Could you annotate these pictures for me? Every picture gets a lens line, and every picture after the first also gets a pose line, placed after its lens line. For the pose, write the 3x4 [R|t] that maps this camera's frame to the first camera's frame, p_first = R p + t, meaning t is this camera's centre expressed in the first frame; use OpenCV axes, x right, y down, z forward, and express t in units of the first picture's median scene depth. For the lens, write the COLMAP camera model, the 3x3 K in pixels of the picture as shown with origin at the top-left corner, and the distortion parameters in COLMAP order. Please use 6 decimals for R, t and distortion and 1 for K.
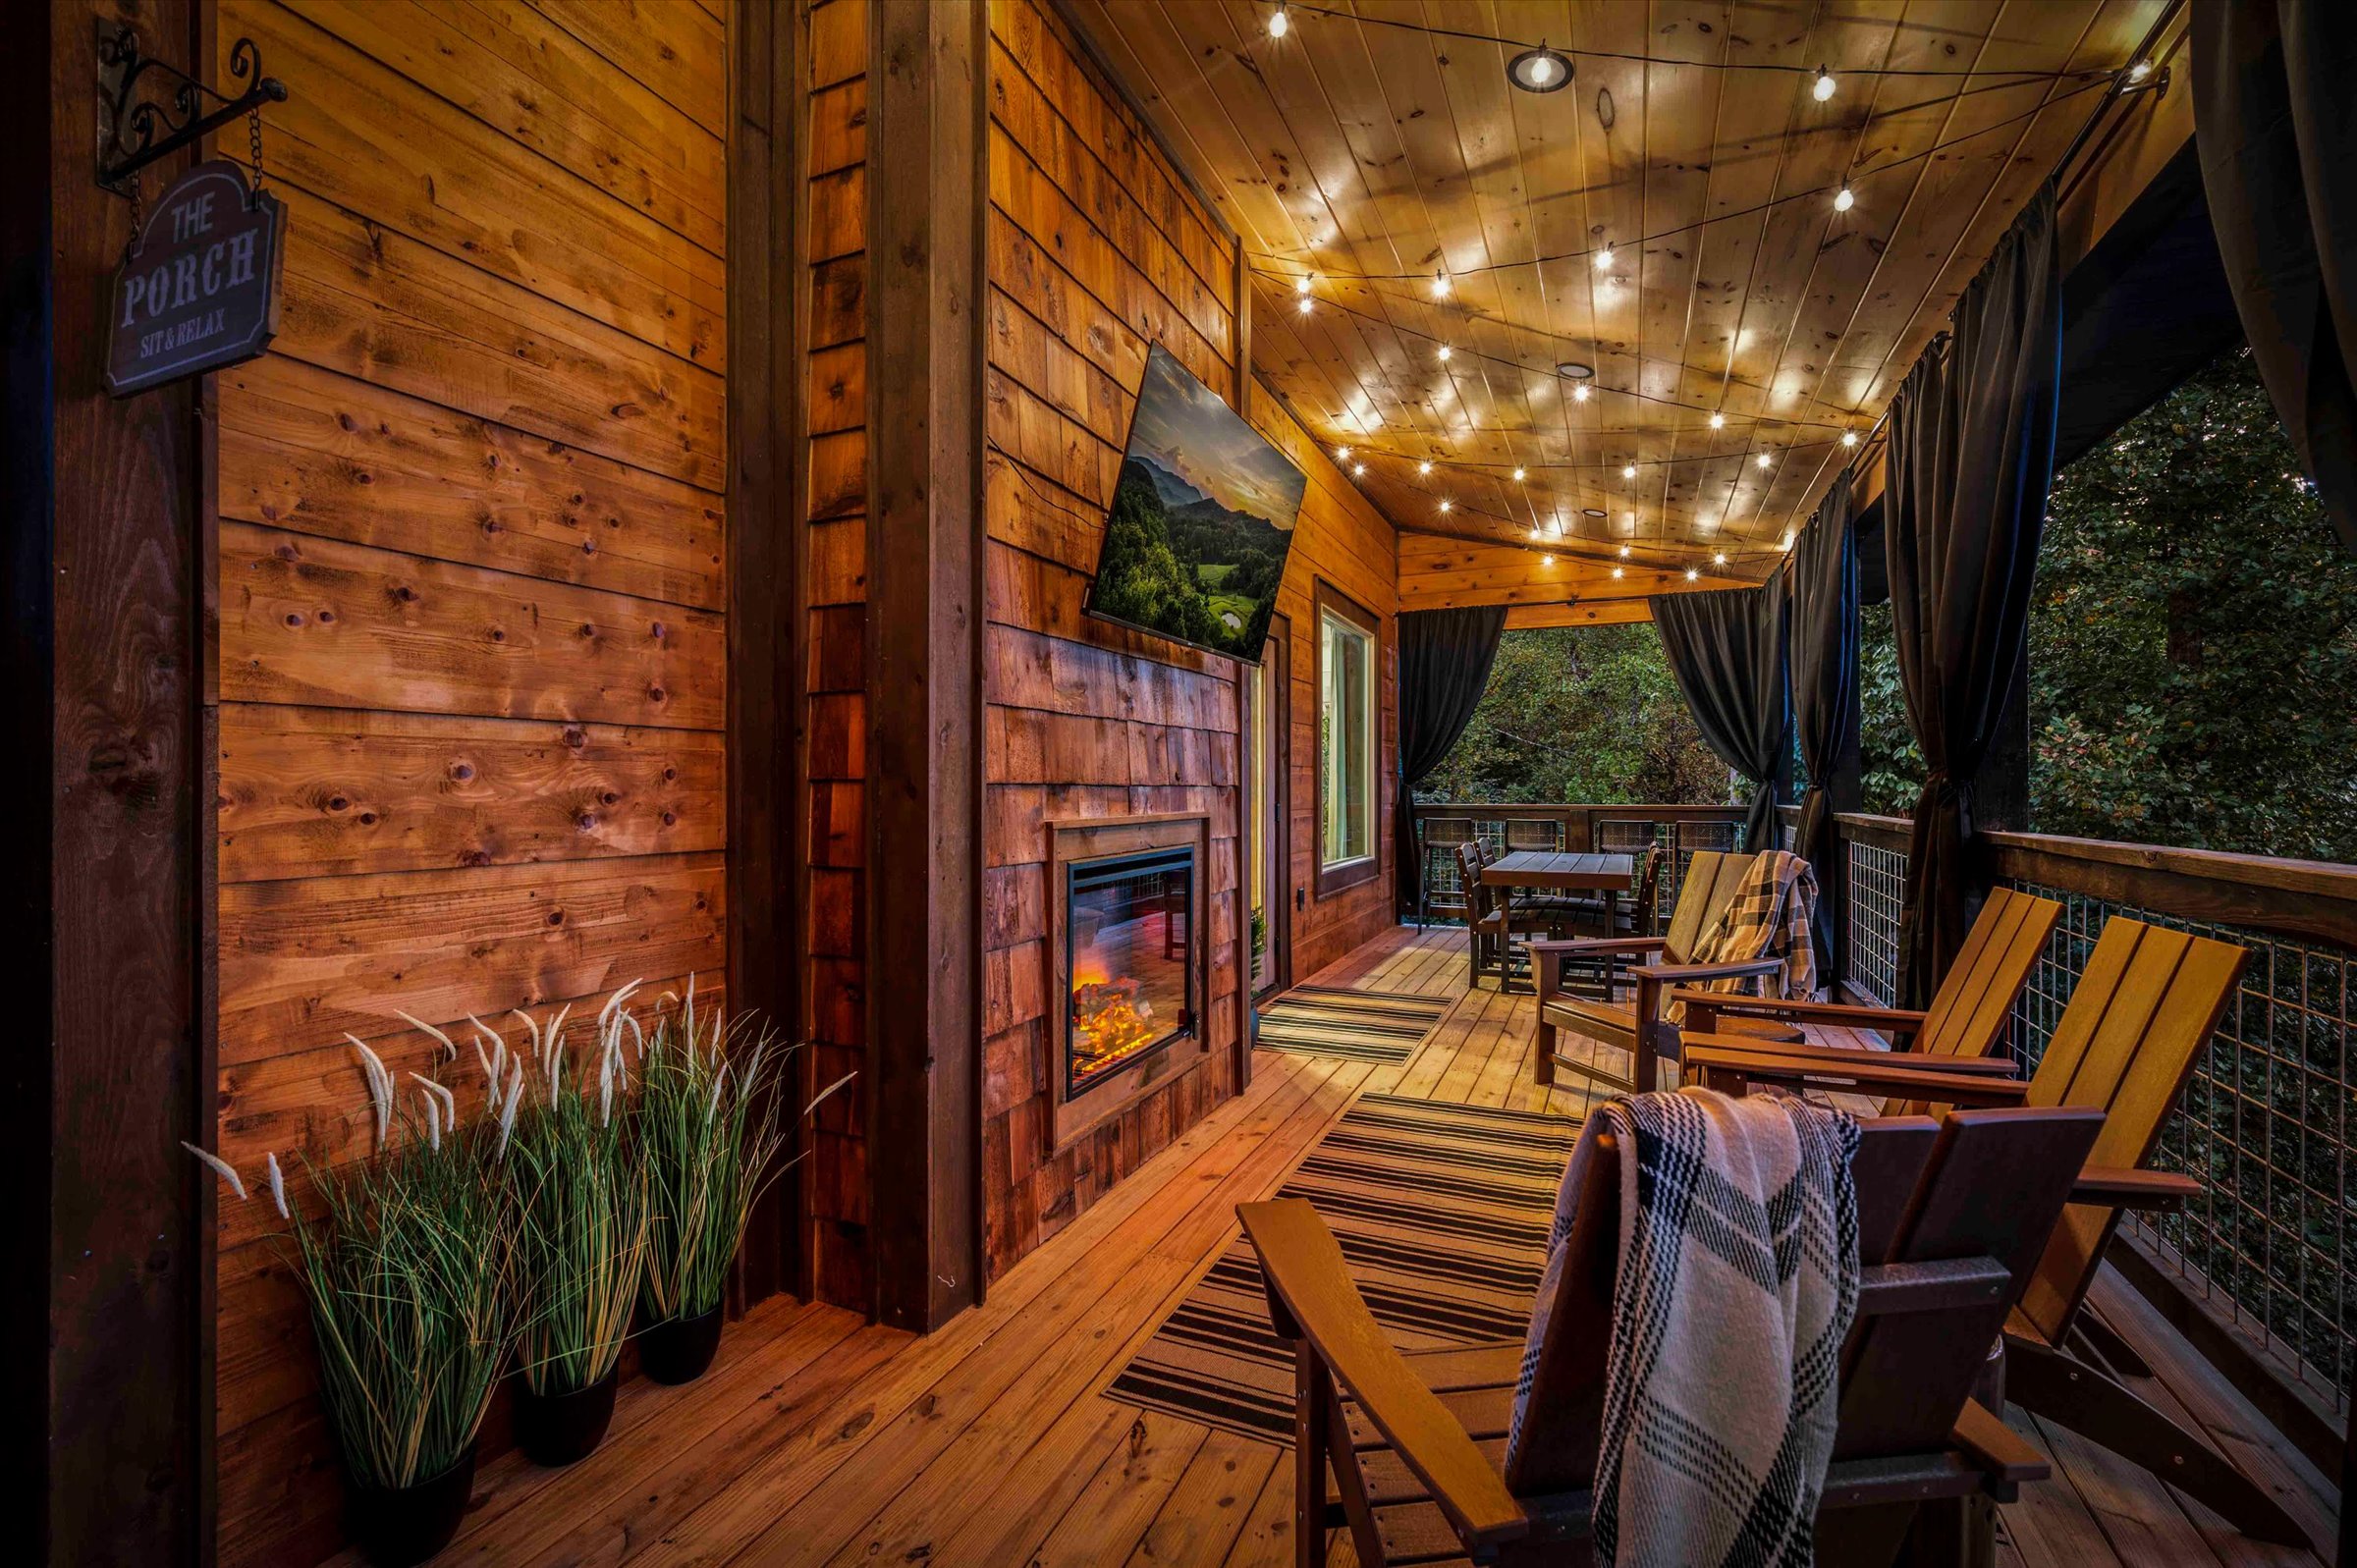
lens RADIAL K [[984.9, 0, 1225.9], [0, 984.9, 791.1], [0, 0, 1]] dist [0.000680, -0.000107]
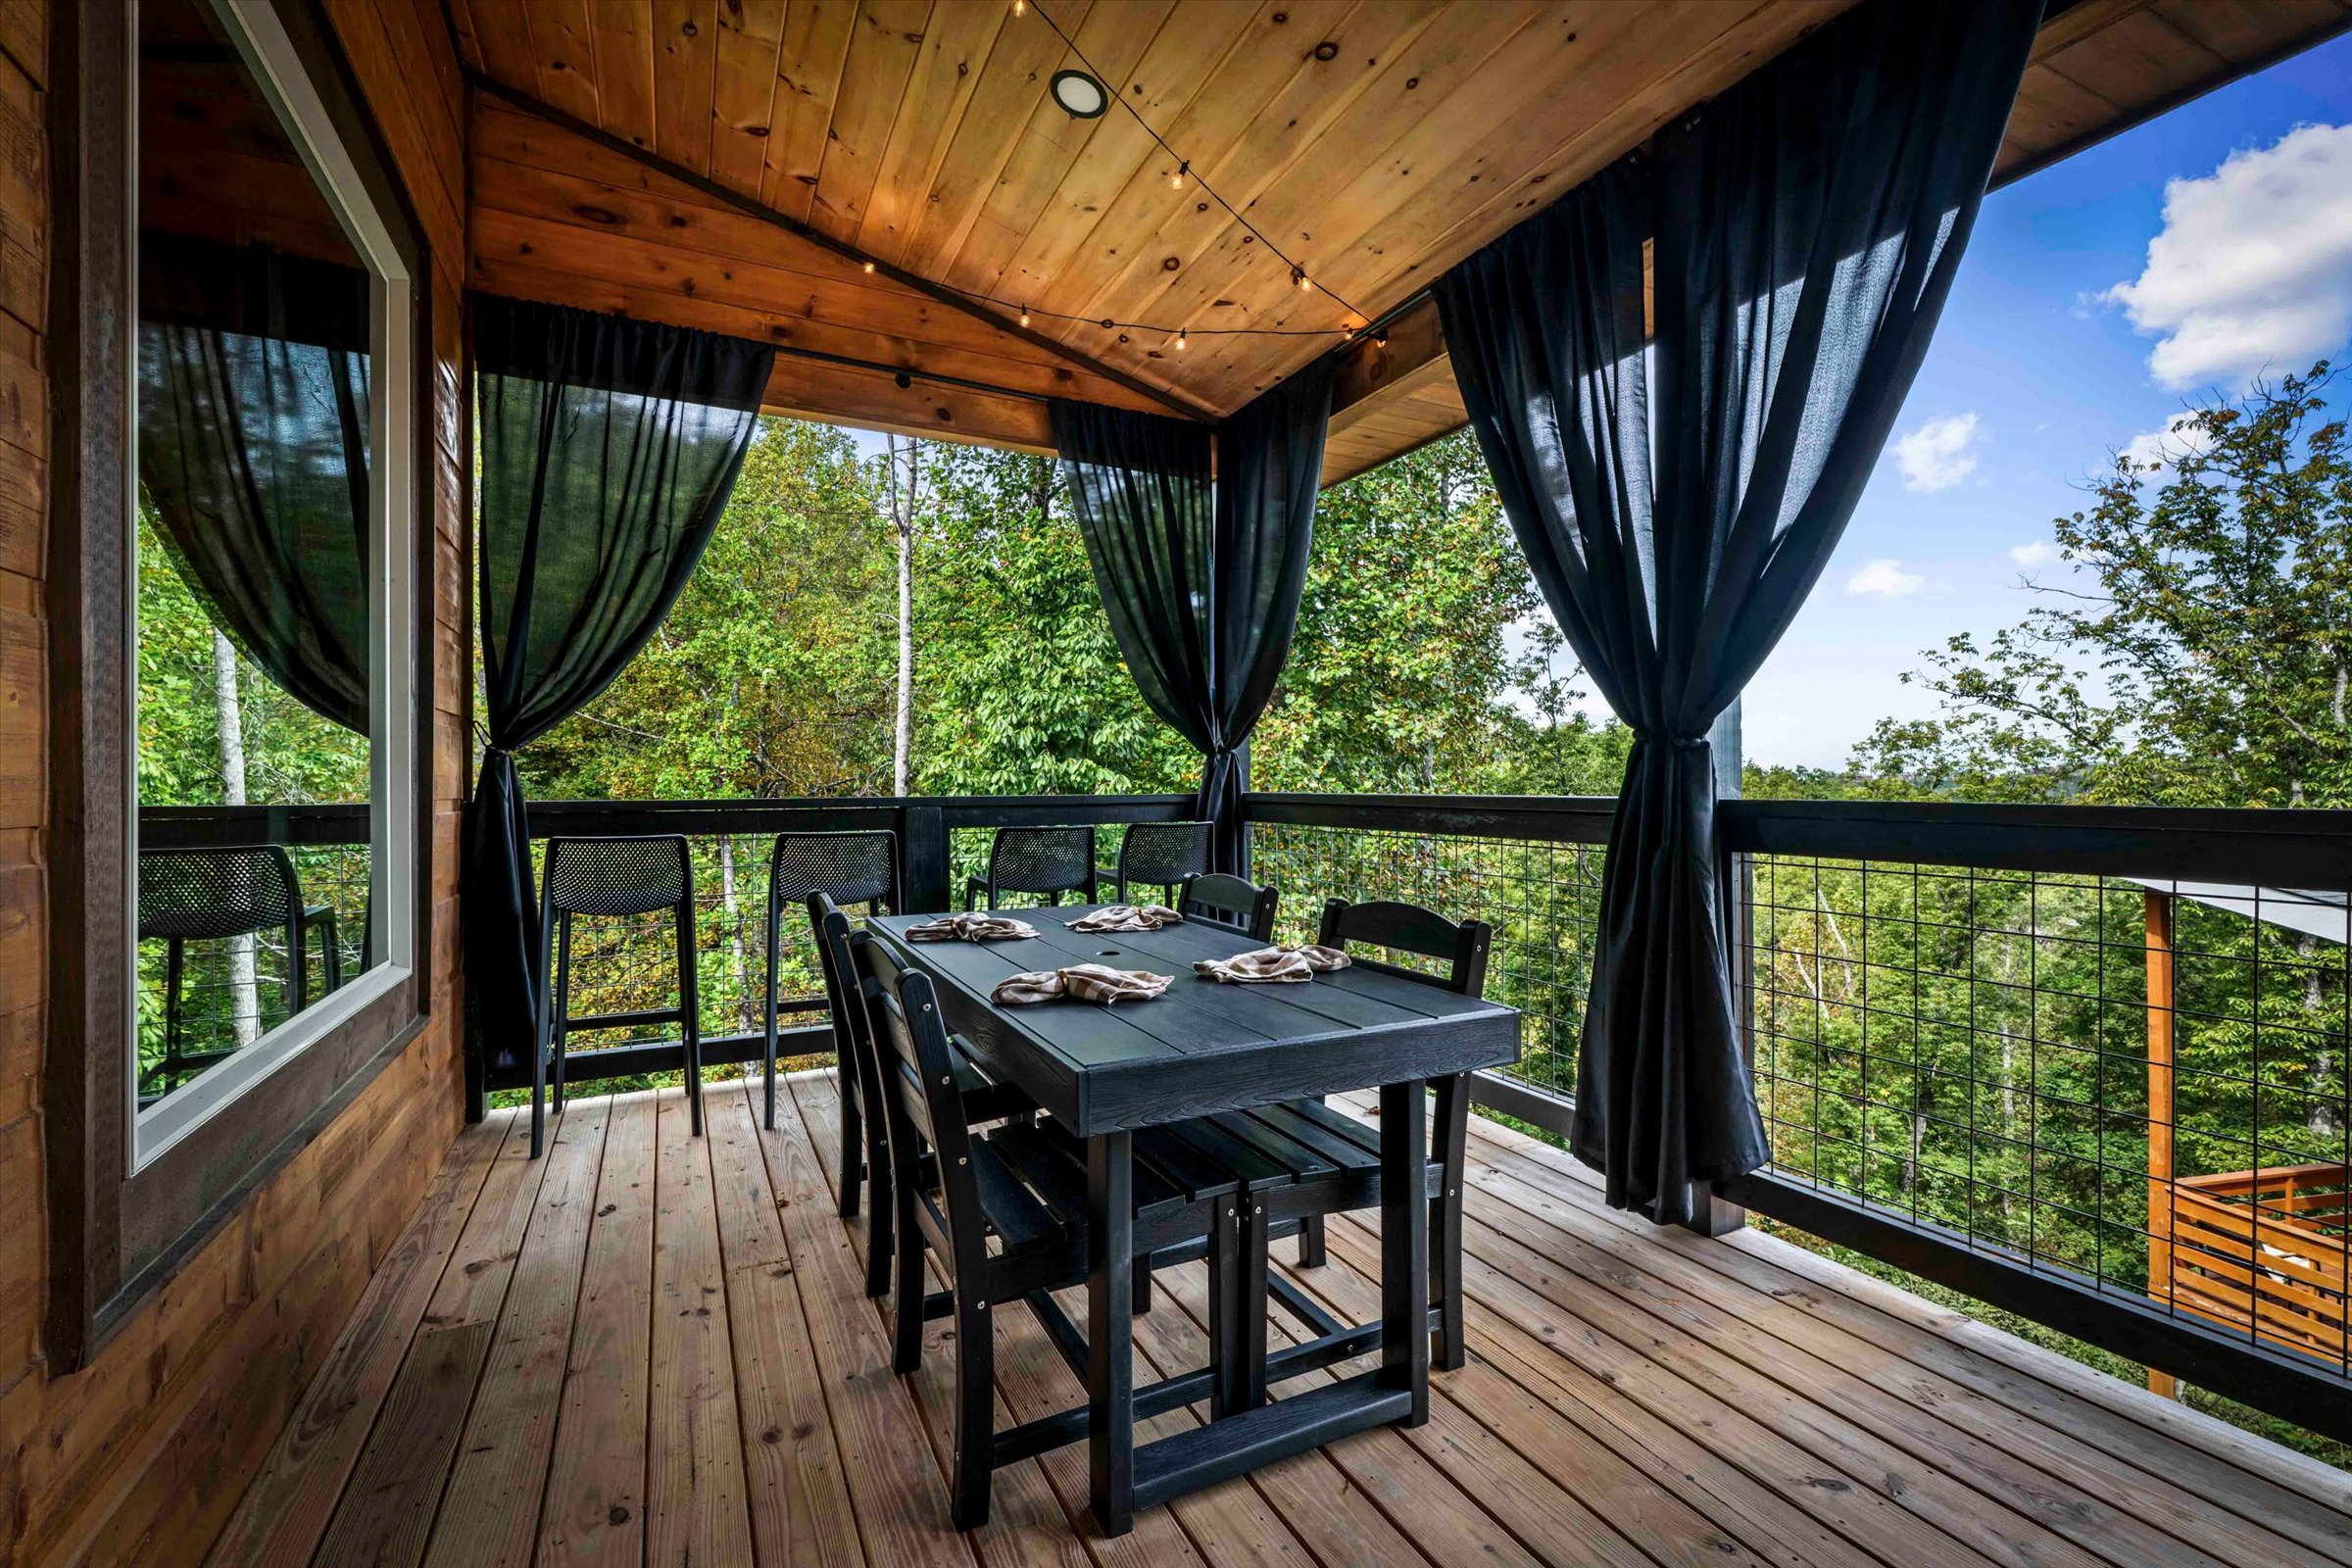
lens RADIAL K [[998.2, 0, 1176.0], [0, 998.2, 784.0], [0, 0, 1]] dist [-0.000150, 0.000096]
pose [[0.659323, -0.004317, 0.751847, 0.228616], [0.007905, 0.999968, -0.001190, 0.029956], [-0.751818, 0.006728, 0.659336, 1.919003]]
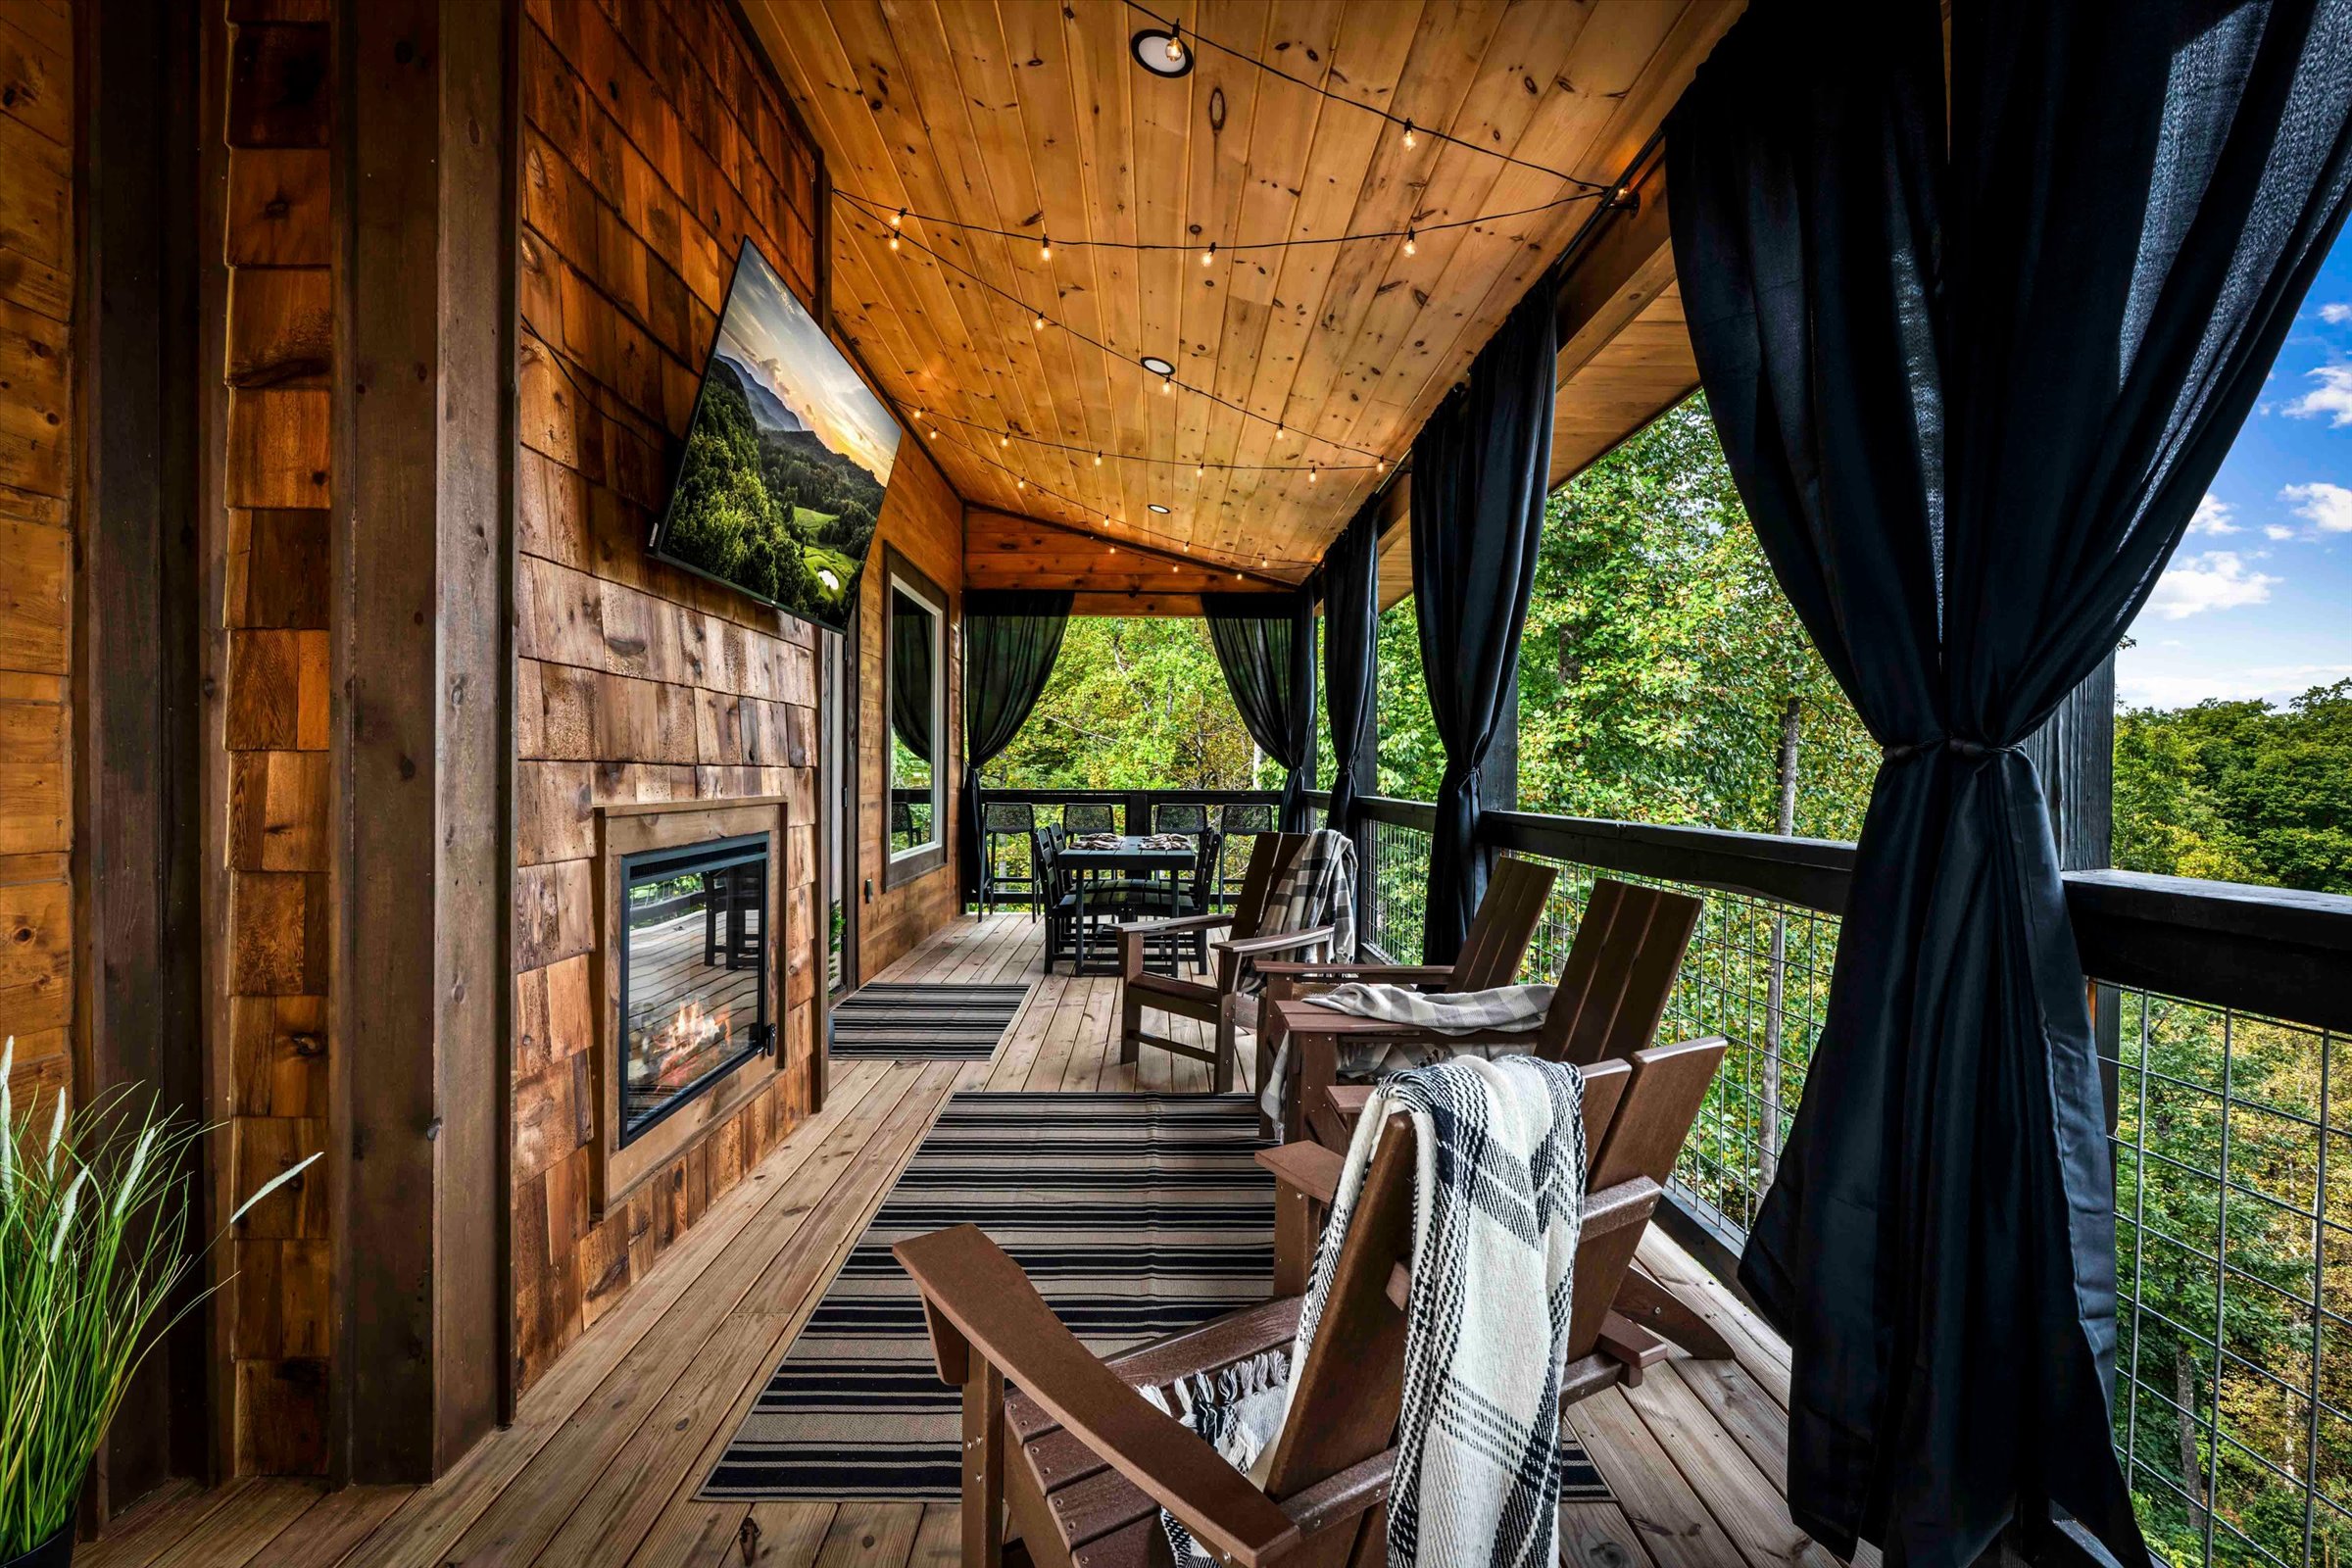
lens RADIAL K [[998.2, 0, 1176.0], [0, 998.2, 784.0], [0, 0, 1]] dist [-0.000150, 0.000096]
pose [[0.919184, 0.001547, 0.393826, -0.068267], [-0.004339, 0.999971, 0.006199, 0.004763], [-0.393806, -0.007407, 0.919164, 0.060627]]
